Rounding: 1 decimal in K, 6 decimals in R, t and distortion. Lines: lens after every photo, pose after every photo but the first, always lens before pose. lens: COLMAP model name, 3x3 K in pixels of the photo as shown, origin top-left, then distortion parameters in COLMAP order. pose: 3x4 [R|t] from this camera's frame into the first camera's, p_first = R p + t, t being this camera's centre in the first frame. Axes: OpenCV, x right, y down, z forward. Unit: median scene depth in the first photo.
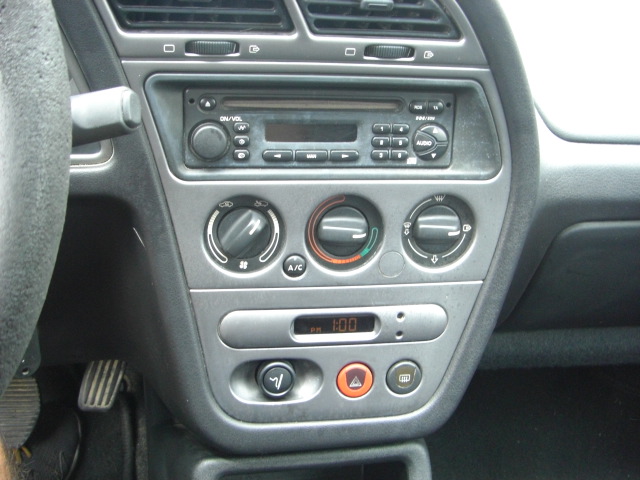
lens RADIAL K [[762.2, 0, 322.2], [0, 762.2, 241.5], [0, 0, 1]] dist [-0.173519, 0.000000]
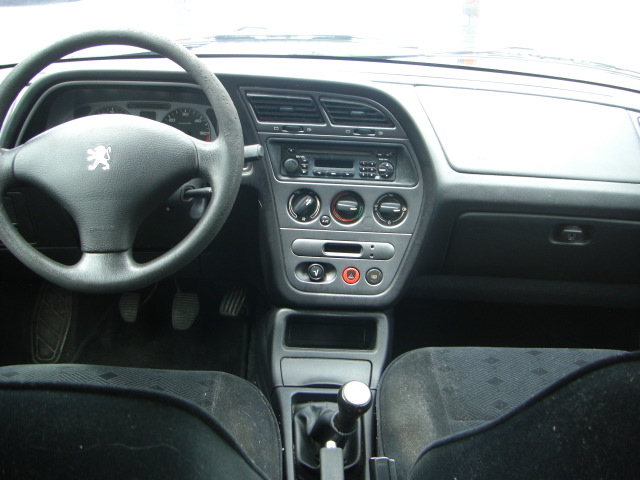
lens RADIAL K [[762.2, 0, 319.4], [0, 762.2, 239.1], [0, 0, 1]] dist [-0.173519, 0.000000]
pose [[0.985711, 0.051584, -0.160352, 0.324009], [-0.060996, 0.996658, -0.054331, 0.217363], [0.157013, 0.063335, 0.985564, -1.300542]]
